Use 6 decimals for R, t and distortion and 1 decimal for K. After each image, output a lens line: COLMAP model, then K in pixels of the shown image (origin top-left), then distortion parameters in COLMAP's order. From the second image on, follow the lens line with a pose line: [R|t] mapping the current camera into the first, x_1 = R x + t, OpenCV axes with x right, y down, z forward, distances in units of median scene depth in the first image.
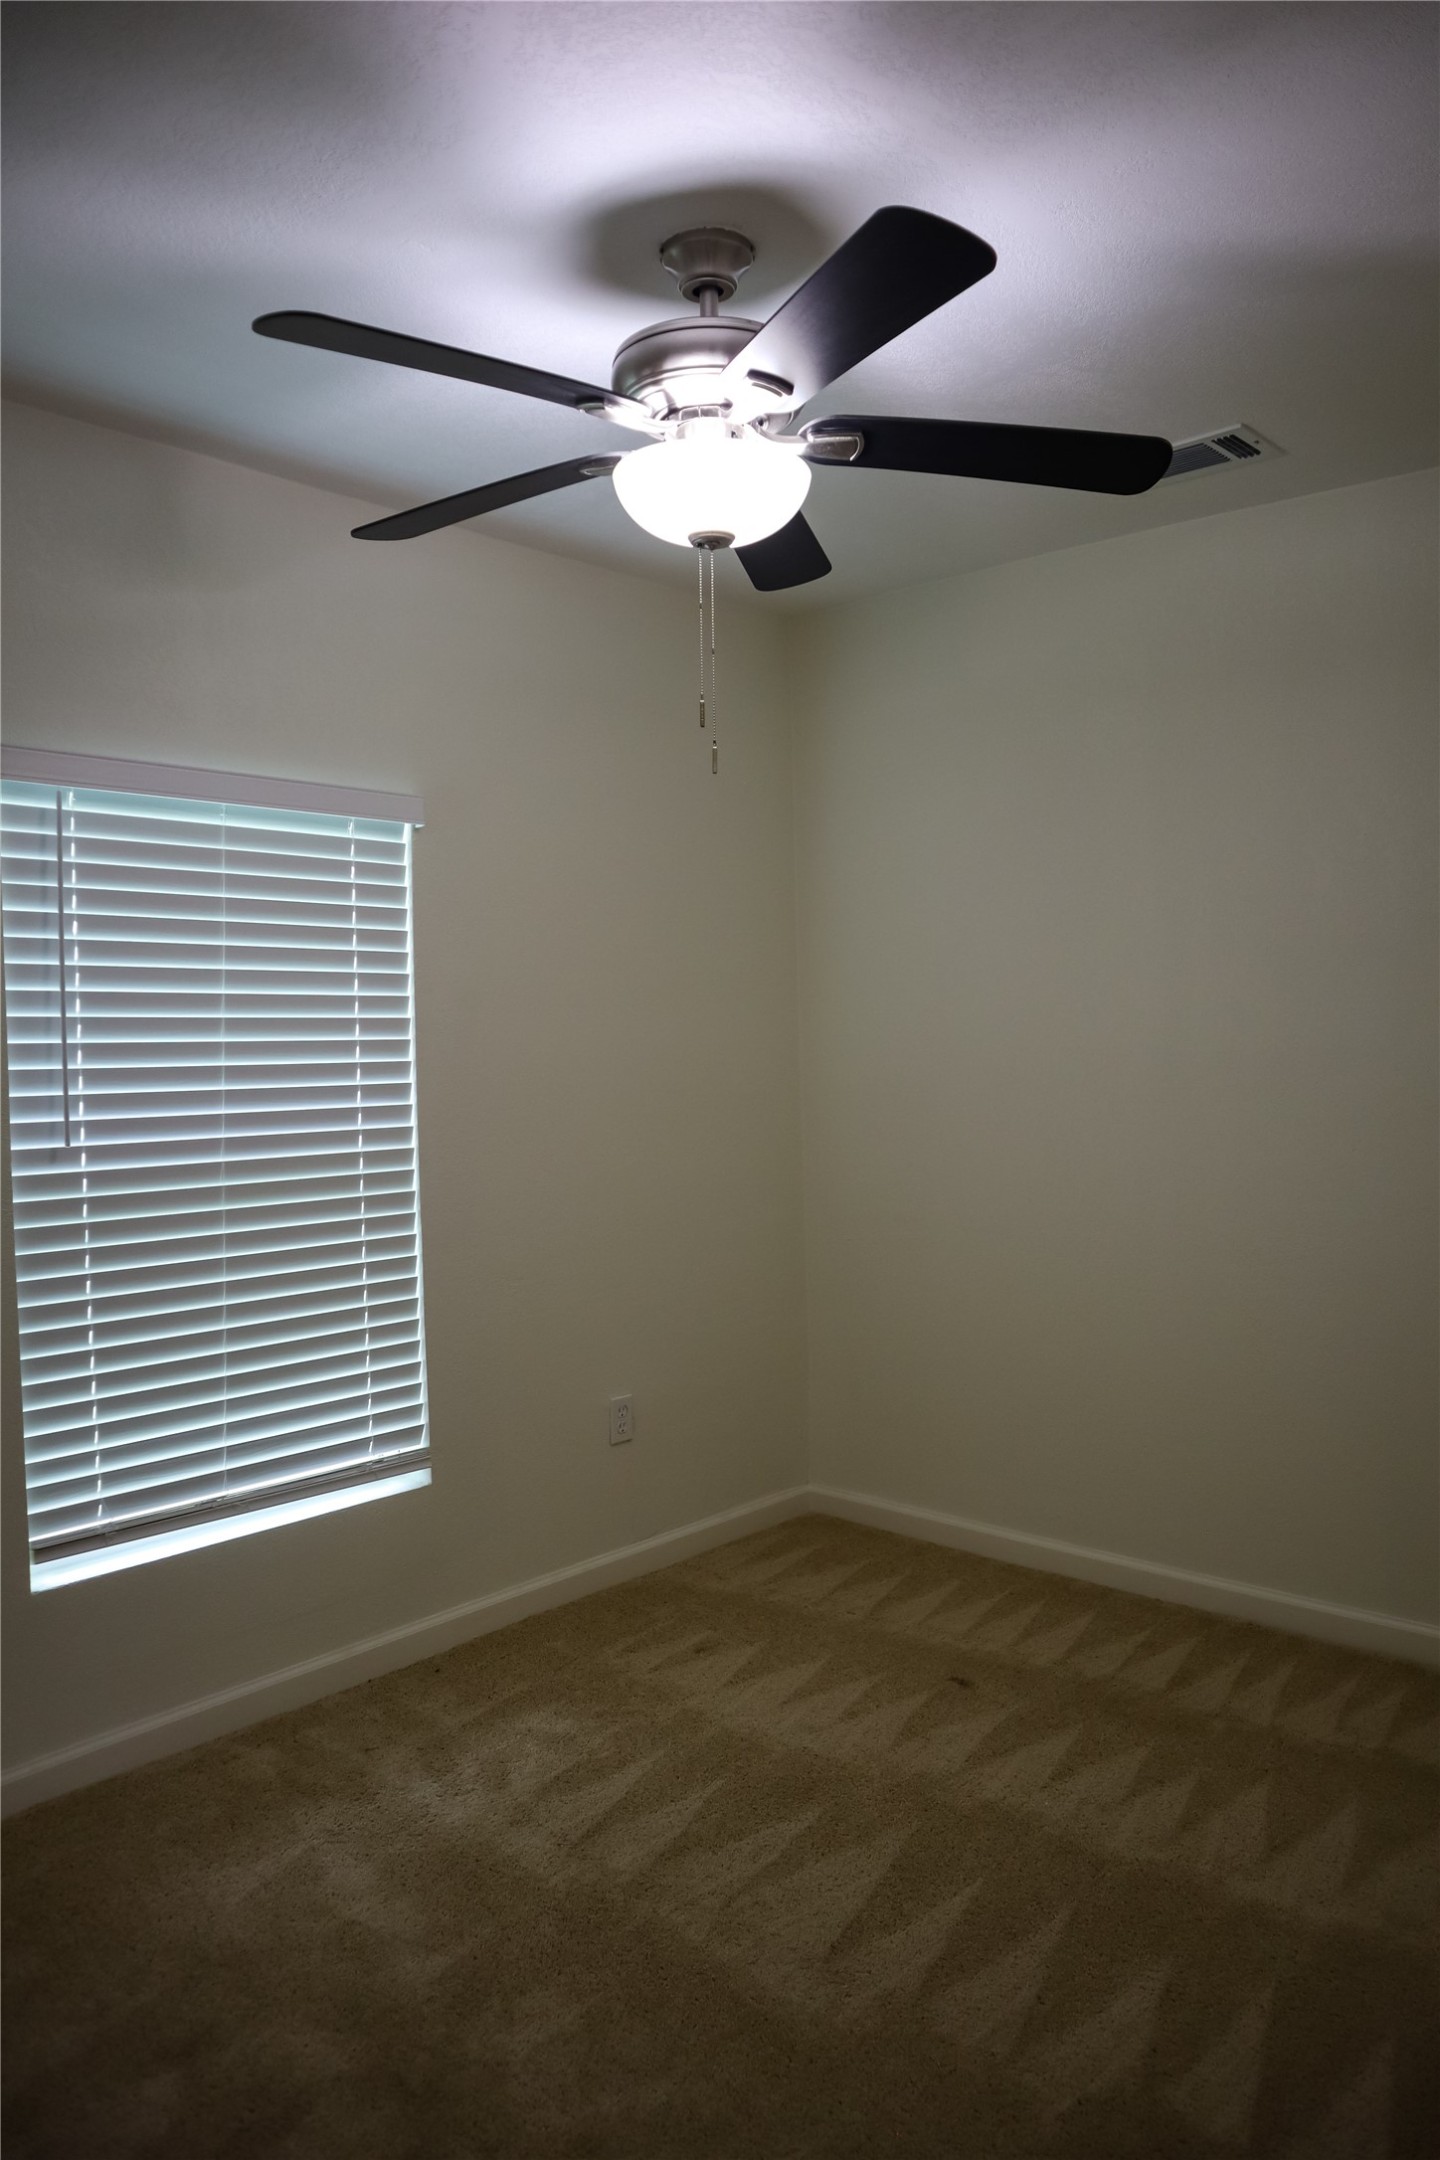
lens RADIAL K [[1496.0, 0, 727.4], [0, 1496.0, 1070.3], [0, 0, 1]] dist [-0.124667, 0.076898]
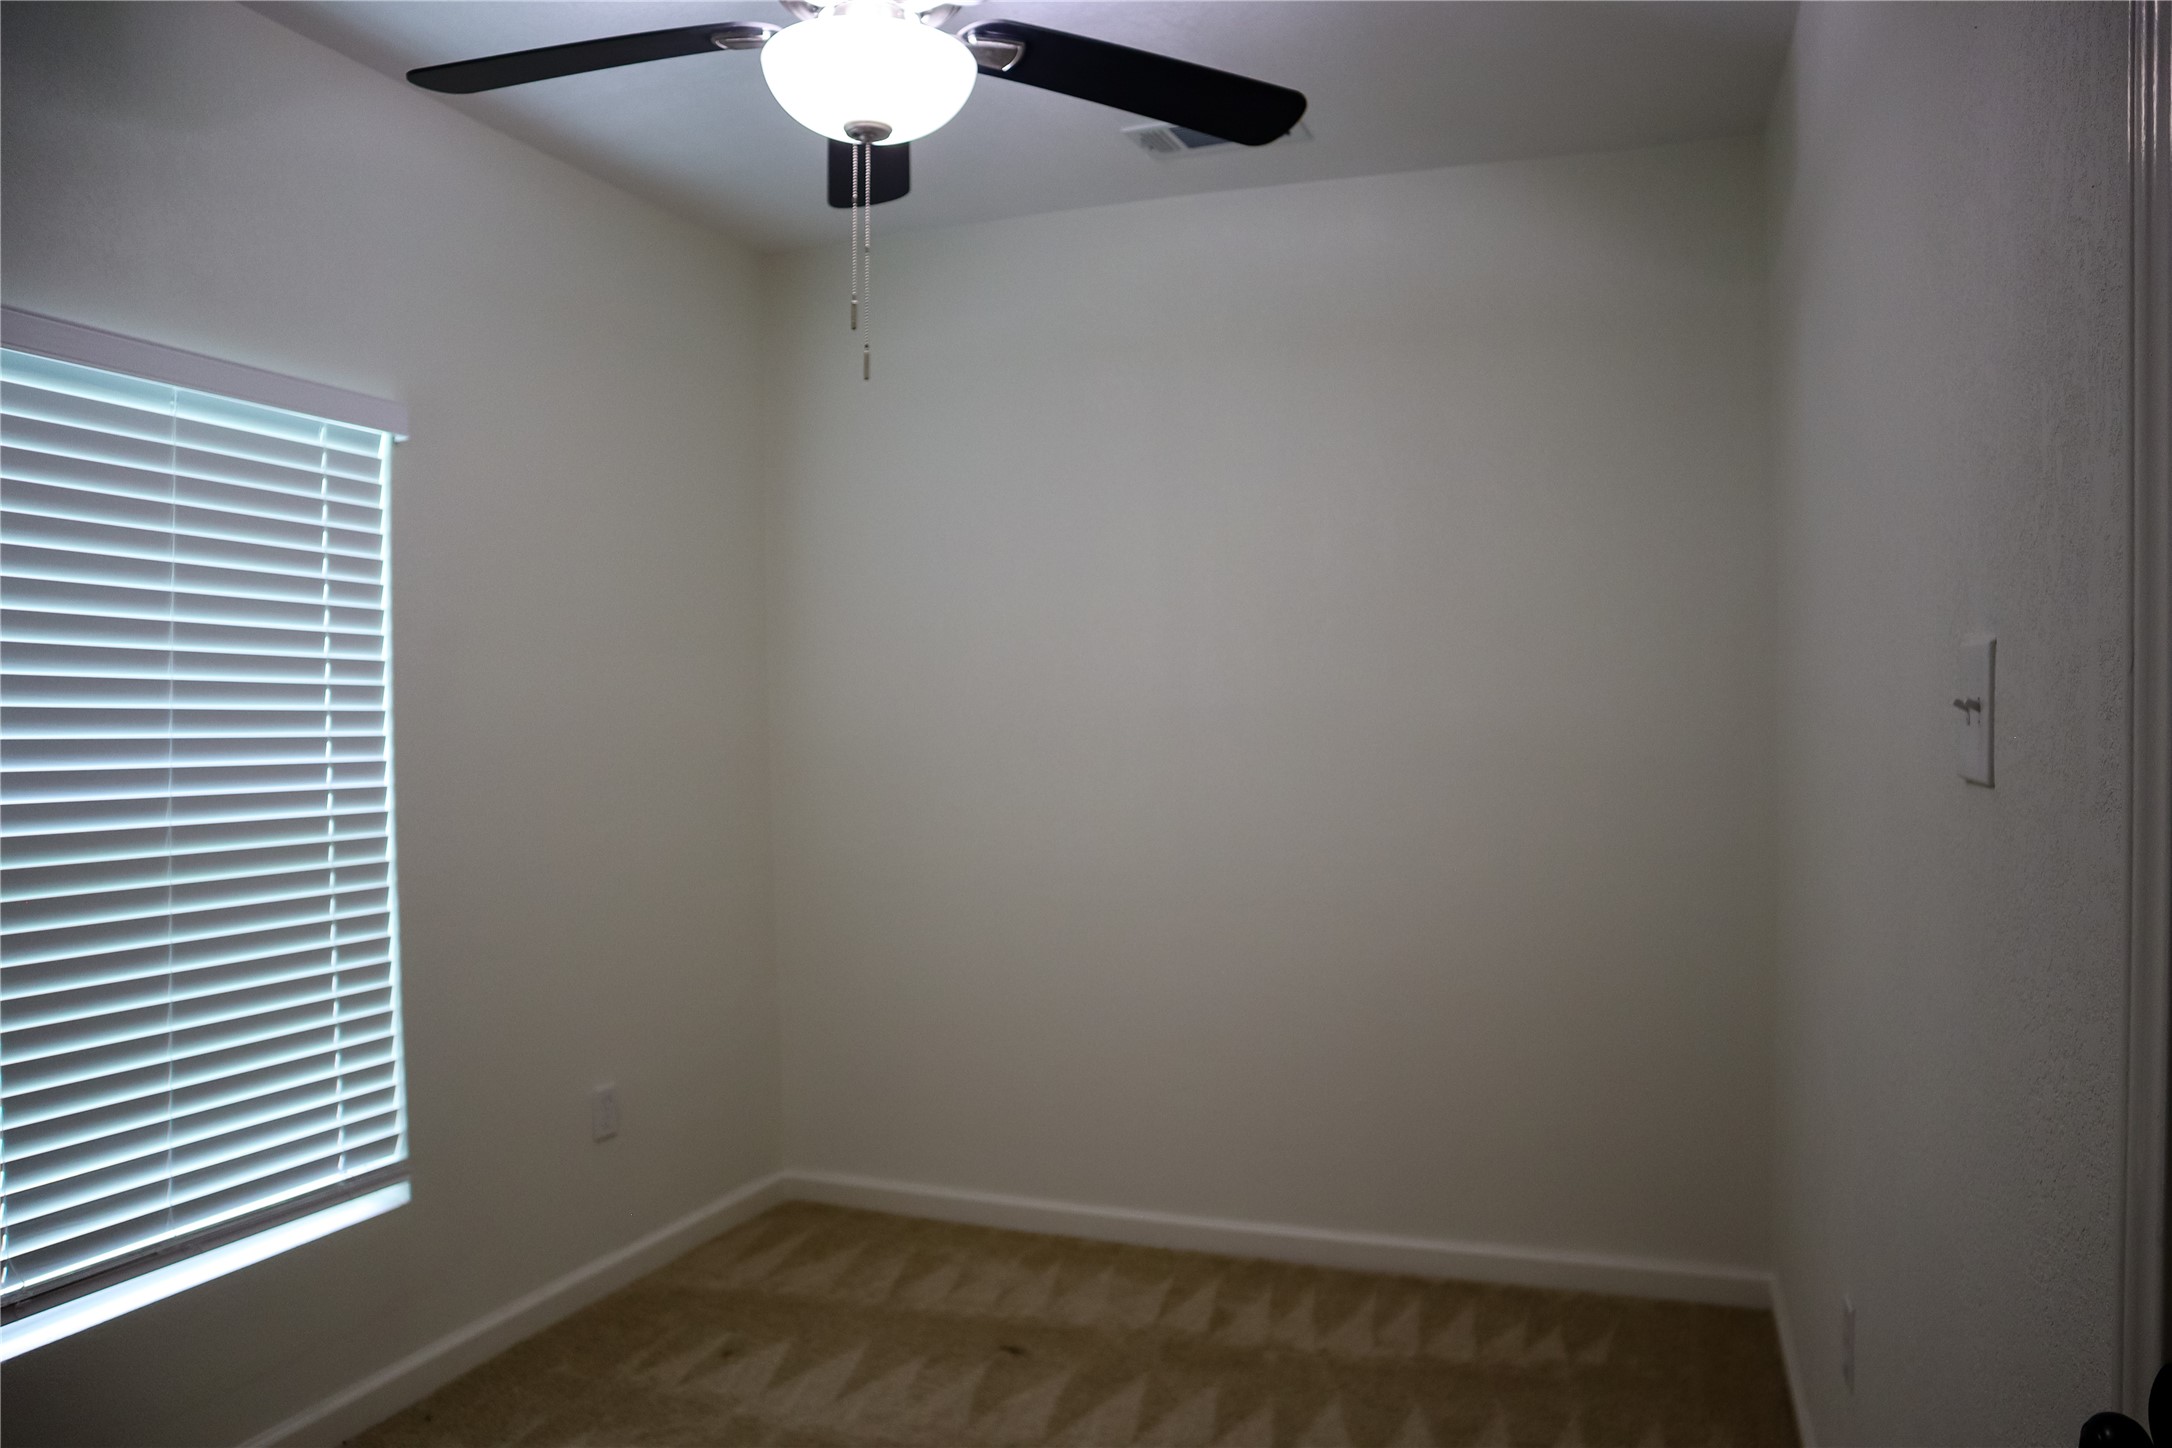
lens RADIAL K [[1504.3, 0, 1090.2], [0, 1504.3, 735.4], [0, 0, 1]] dist [-0.124667, 0.076898]
pose [[0.930189, 0.001563, 0.367078, -0.148756], [0.004801, 0.999854, -0.016422, 0.025310], [-0.367049, 0.017038, 0.930045, 0.060603]]
